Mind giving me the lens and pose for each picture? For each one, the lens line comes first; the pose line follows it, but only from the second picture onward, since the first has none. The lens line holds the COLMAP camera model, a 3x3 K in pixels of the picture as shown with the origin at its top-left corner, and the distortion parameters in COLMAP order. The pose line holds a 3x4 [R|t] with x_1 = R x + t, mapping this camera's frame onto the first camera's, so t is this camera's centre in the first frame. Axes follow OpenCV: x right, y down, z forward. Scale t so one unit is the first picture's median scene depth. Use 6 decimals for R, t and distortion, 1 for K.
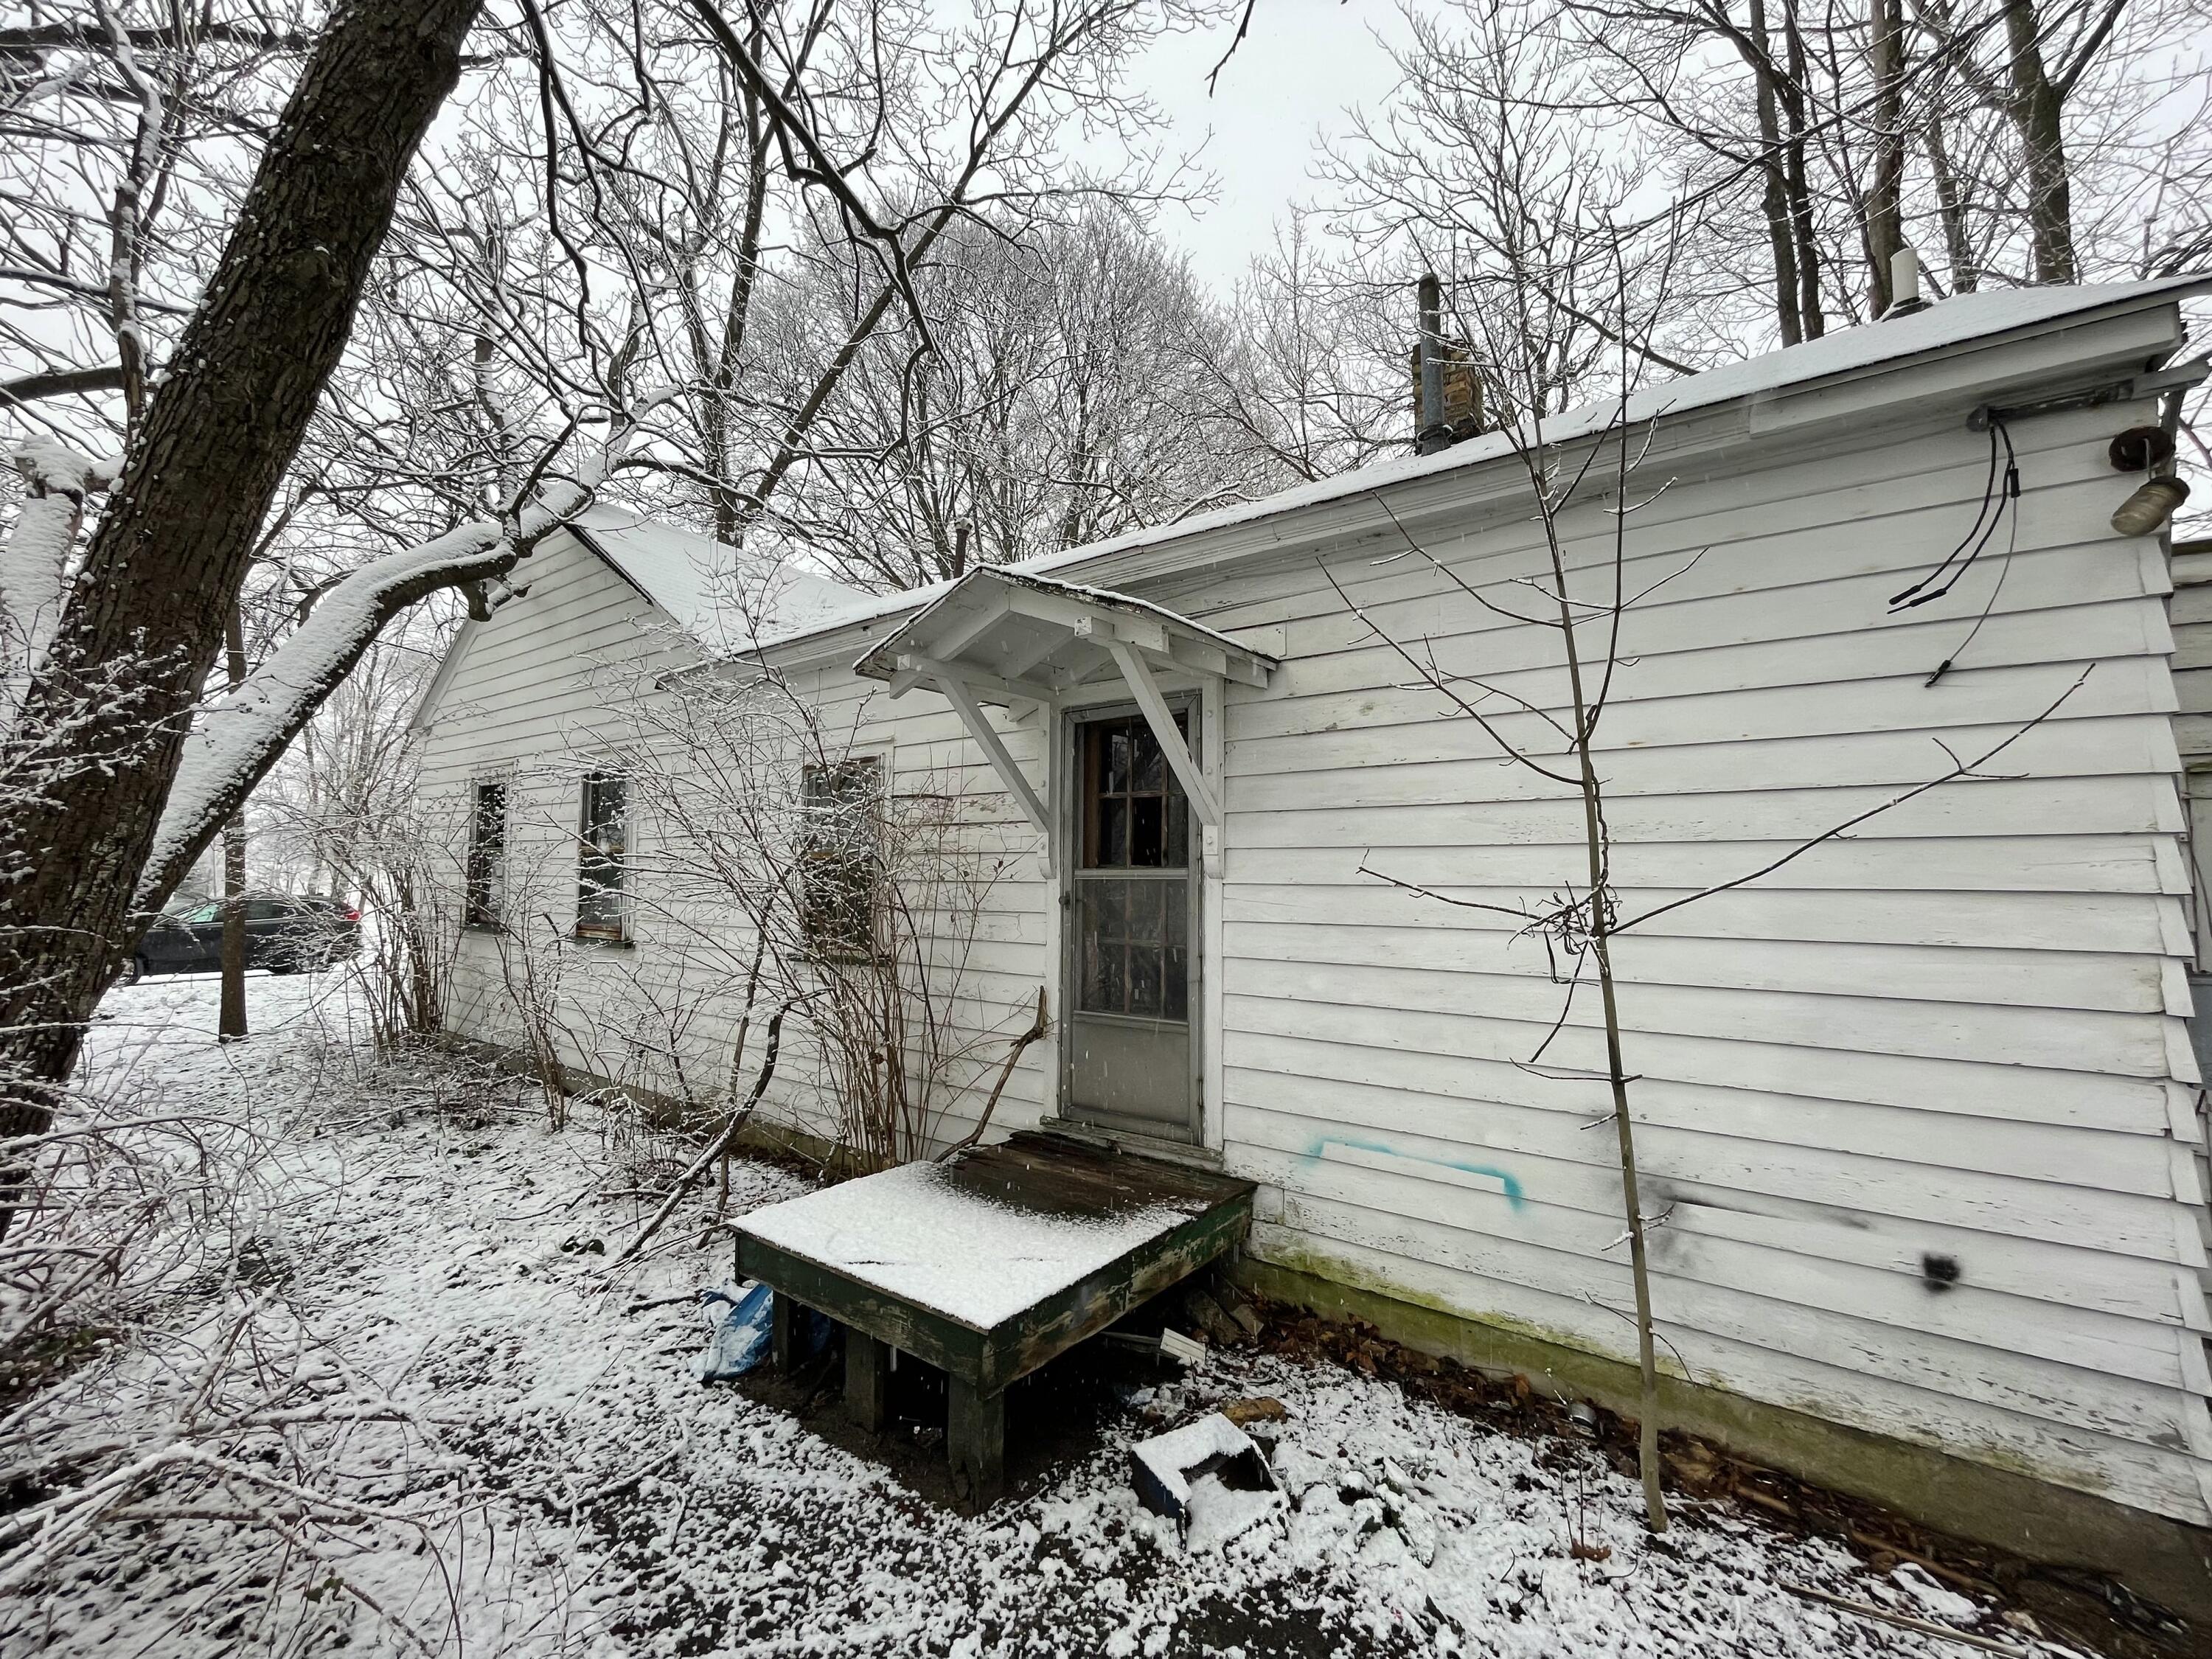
lens RADIAL K [[886.1, 0, 1111.9], [0, 886.1, 838.5], [0, 0, 1]] dist [-0.001515, 0.000329]
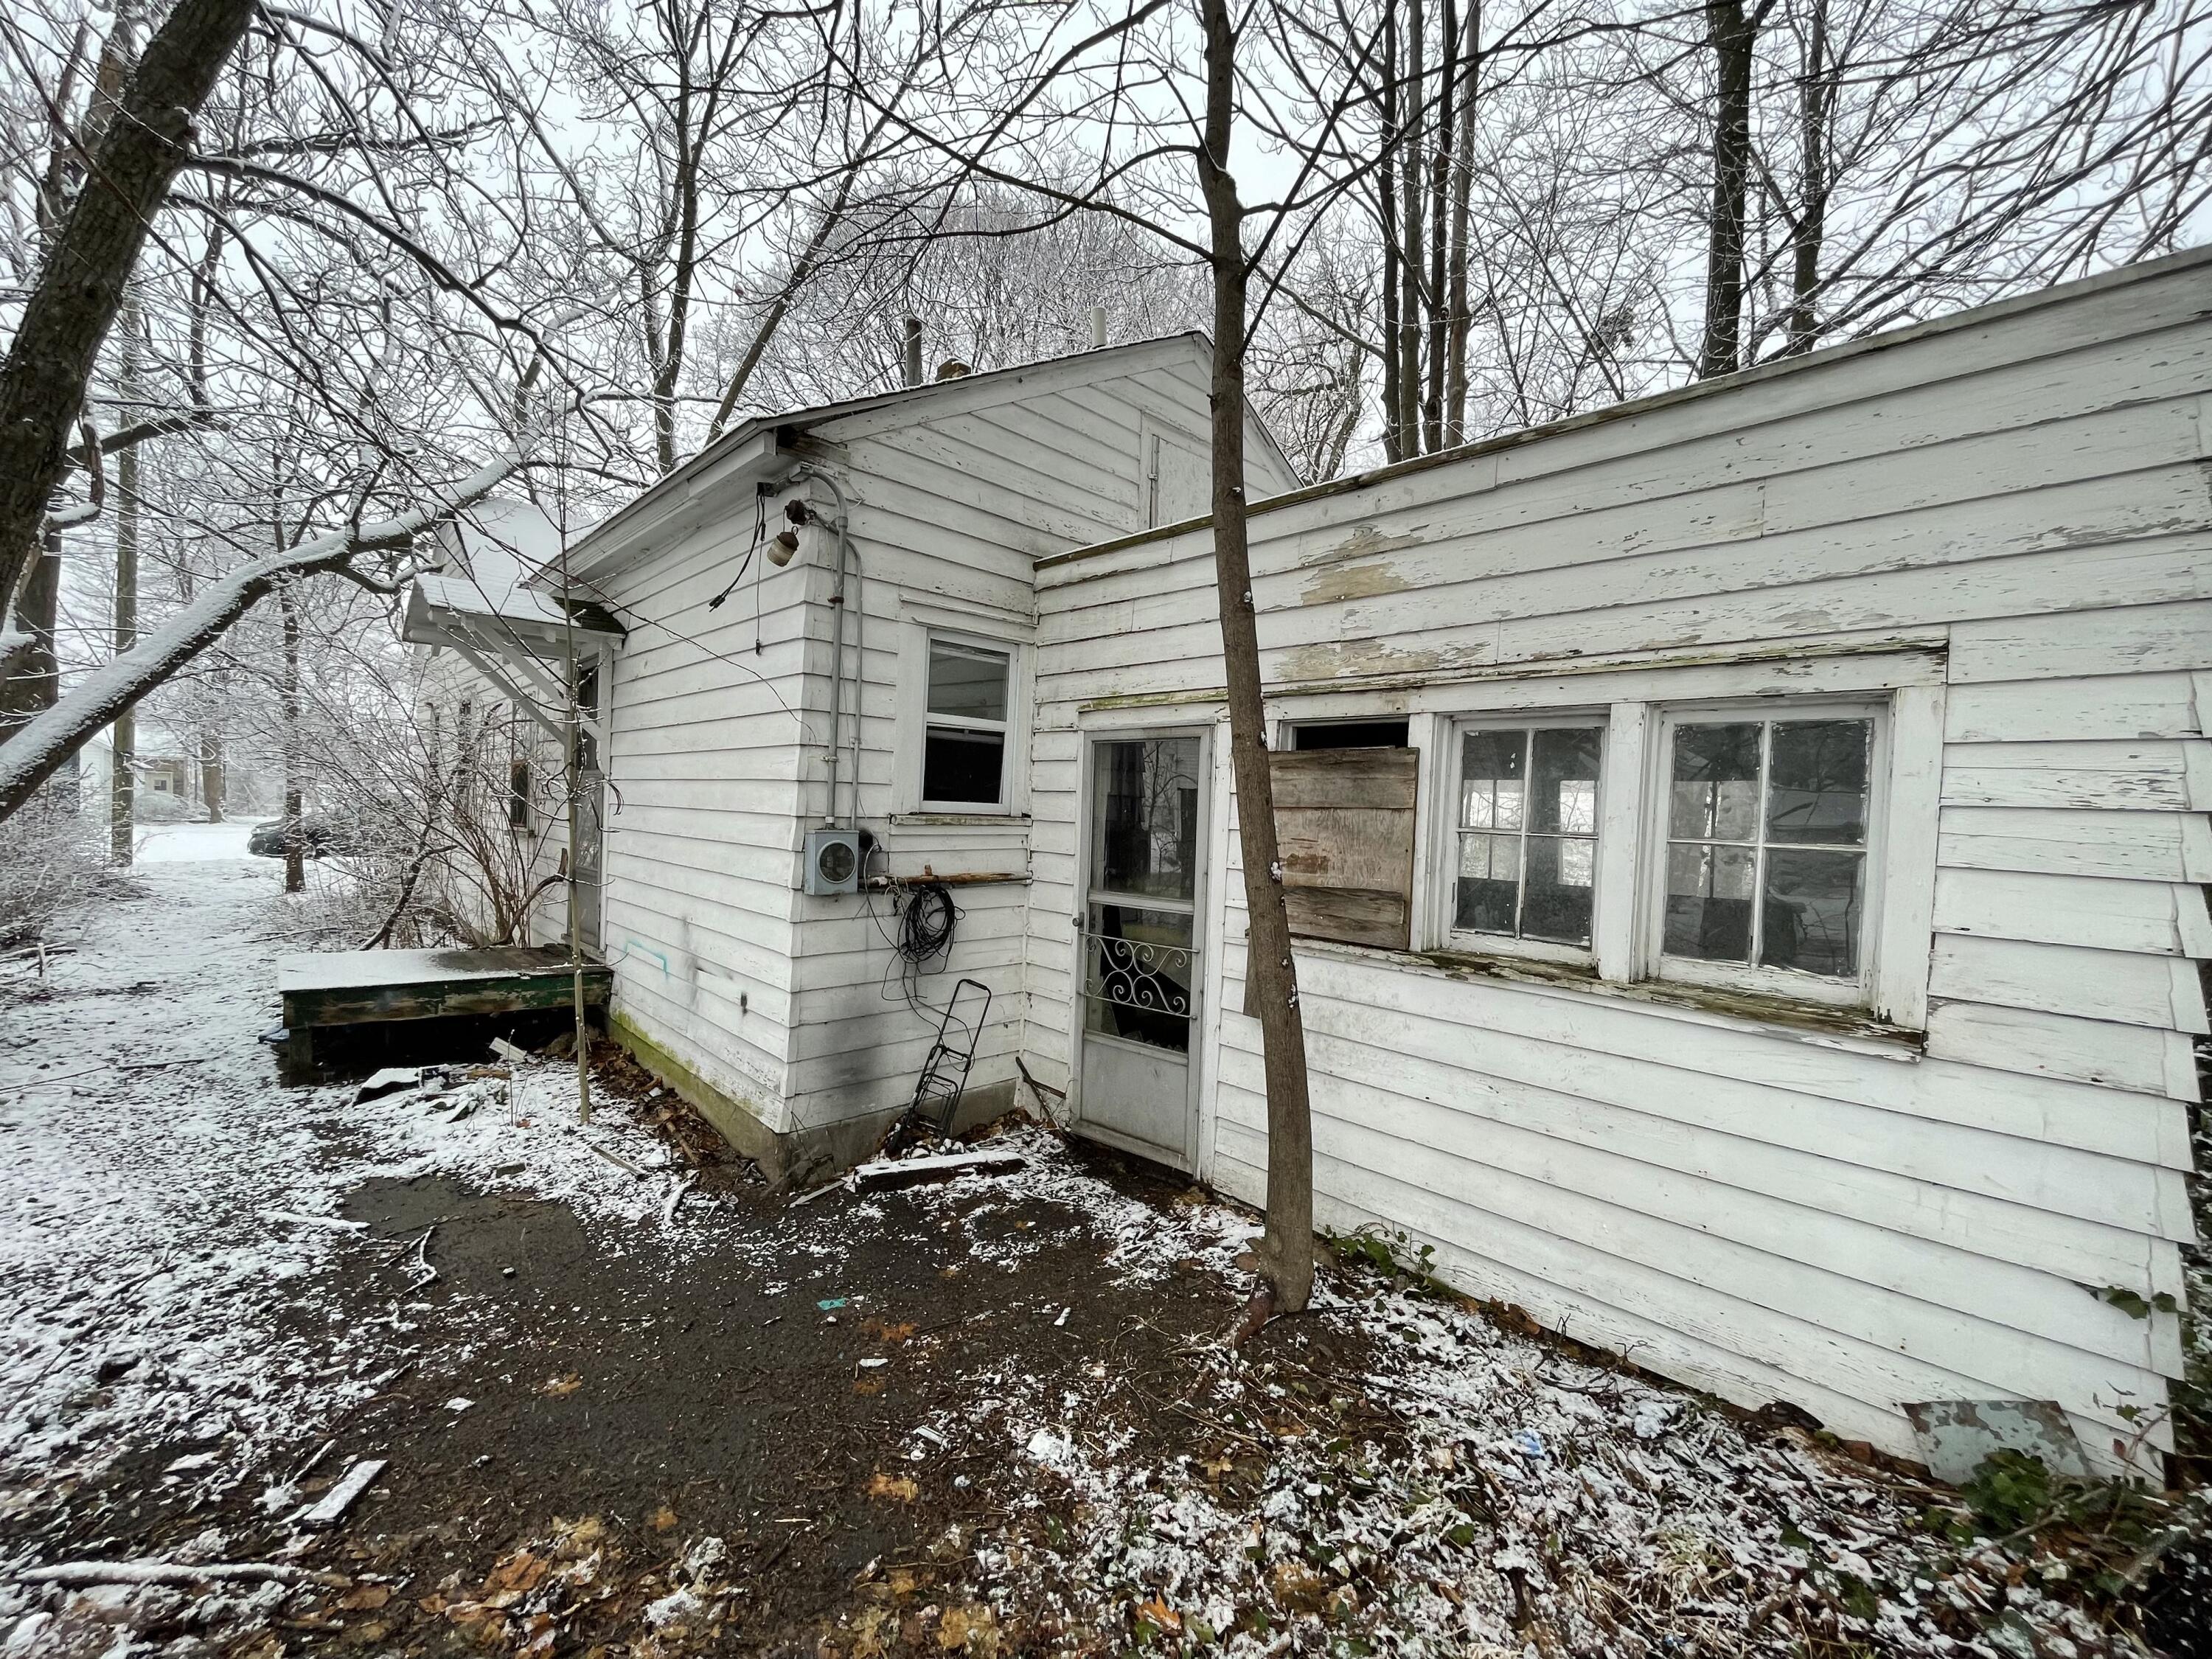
lens RADIAL K [[886.1, 0, 1096.9], [0, 886.1, 827.0], [0, 0, 1]] dist [-0.001515, 0.000329]
pose [[0.975804, 0.011063, -0.218367, 1.997145], [0.005283, 0.997235, 0.074129, 0.031912], [0.218583, -0.073489, 0.973047, -0.492673]]
